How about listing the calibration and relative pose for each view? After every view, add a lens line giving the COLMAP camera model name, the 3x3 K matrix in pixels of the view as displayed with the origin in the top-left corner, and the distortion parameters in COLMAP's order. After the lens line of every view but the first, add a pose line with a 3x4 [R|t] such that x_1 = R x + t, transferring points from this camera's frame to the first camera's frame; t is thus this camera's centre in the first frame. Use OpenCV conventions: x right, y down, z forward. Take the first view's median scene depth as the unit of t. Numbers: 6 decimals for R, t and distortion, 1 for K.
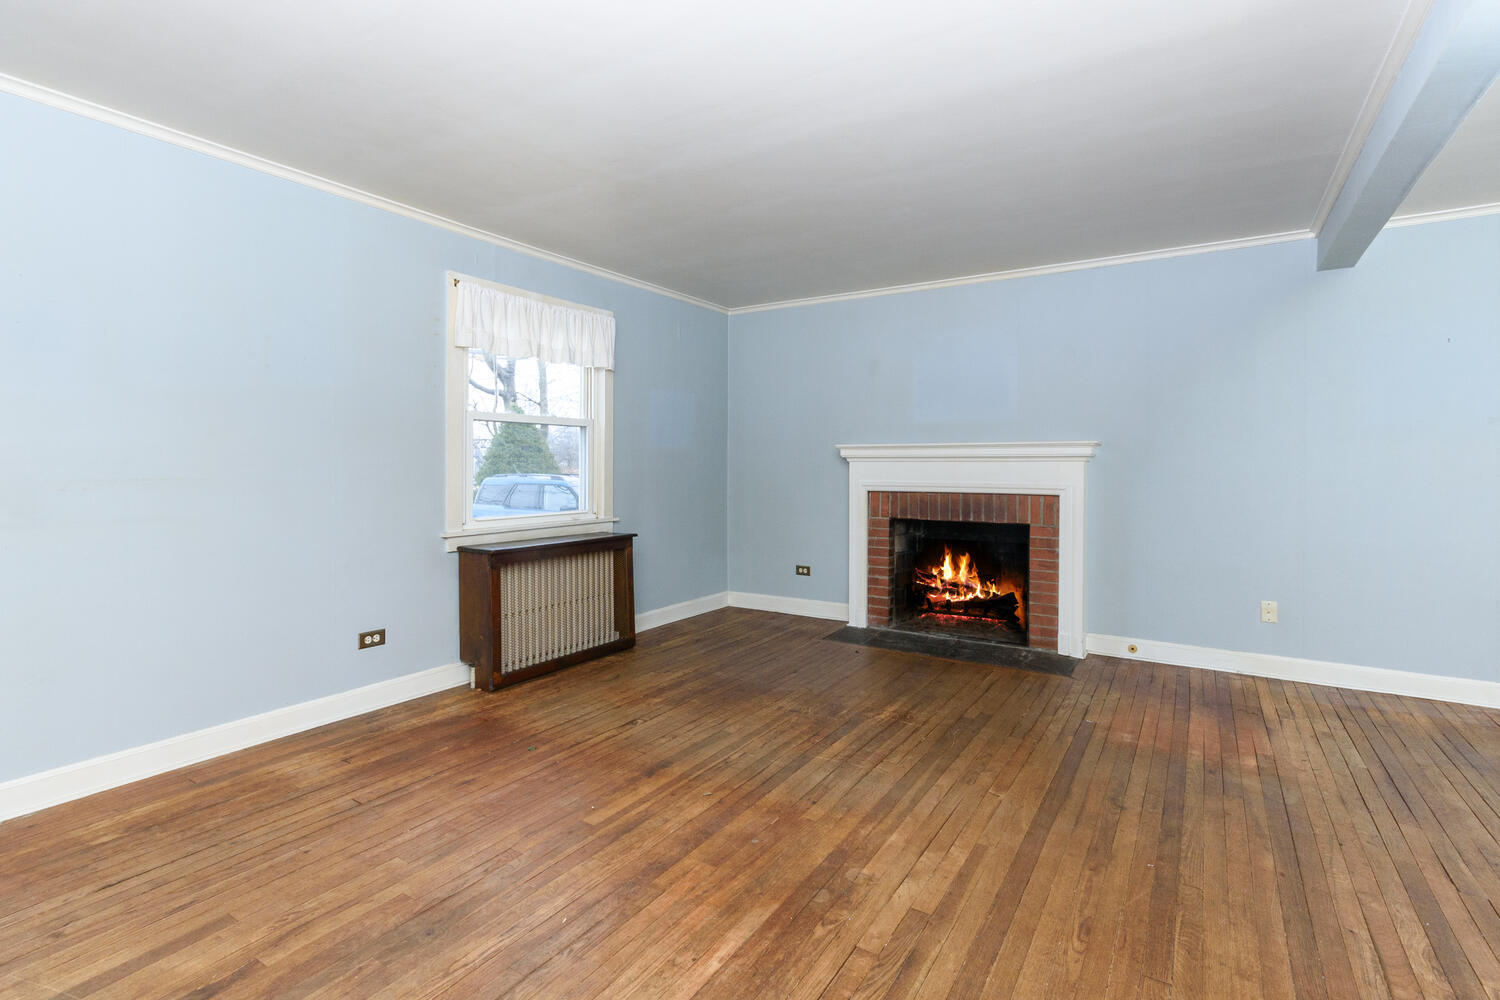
lens RADIAL K [[706.9, 0, 746.3], [0, 706.9, 464.2], [0, 0, 1]] dist [0.000562, 0.000223]
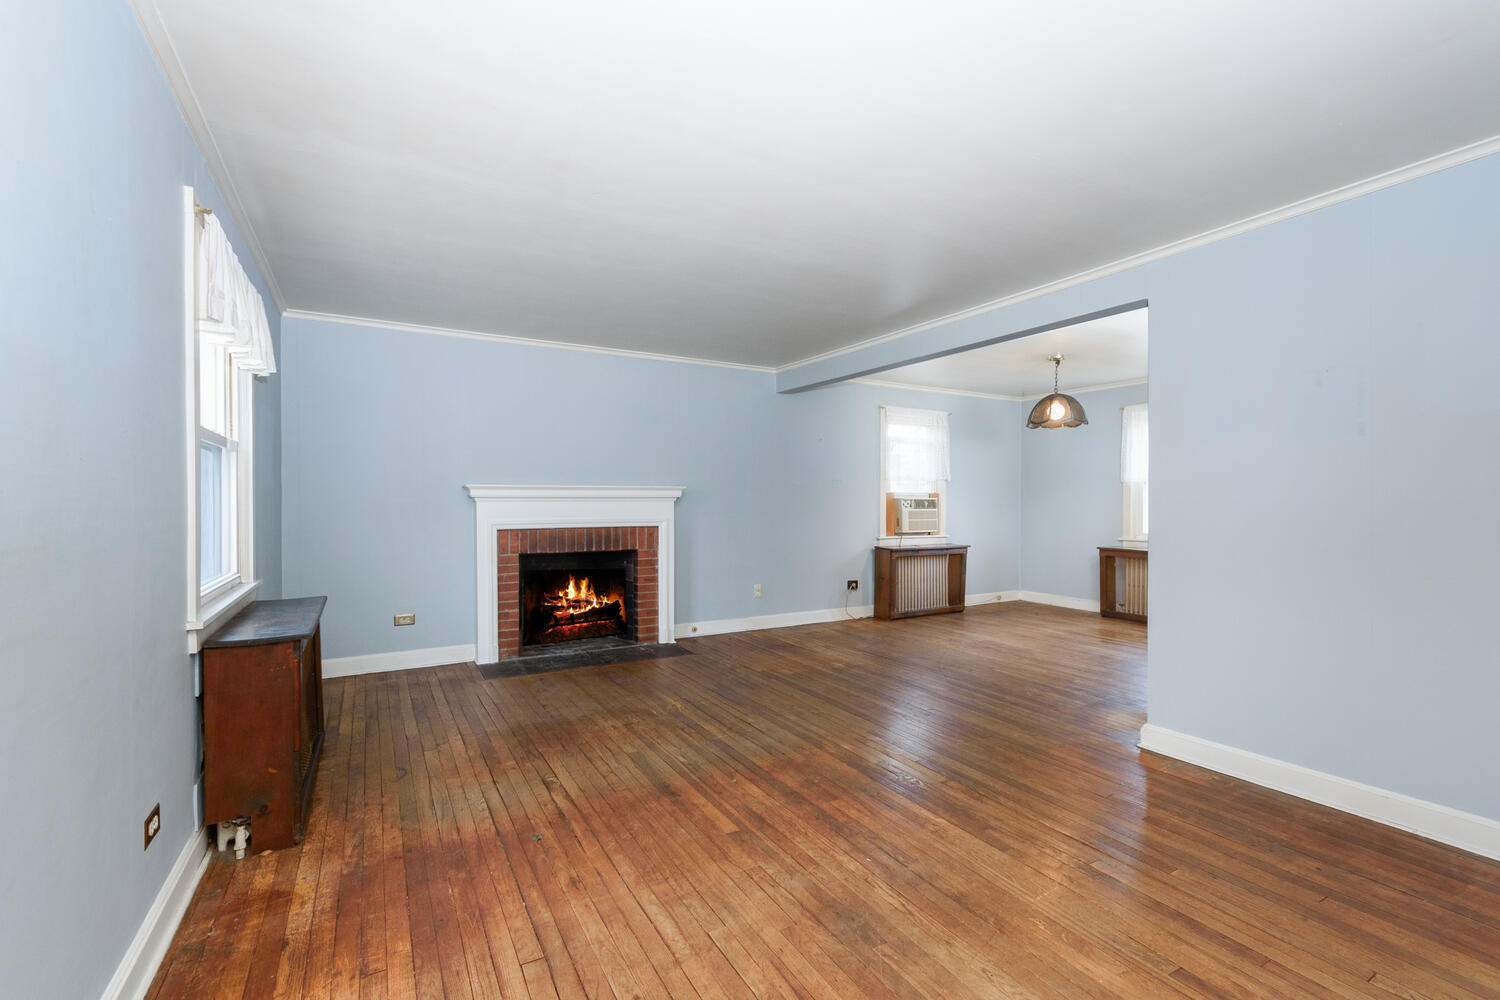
lens RADIAL K [[658.7, 0, 750.0], [0, 658.7, 500.0], [0, 0, 1]] dist [0.001849, 0.000289]
pose [[0.456577, 0.001090, 0.889683, -0.682586], [-0.000519, 0.999999, -0.000959, -0.006211], [-0.889684, -0.000024, 0.456577, 0.305946]]
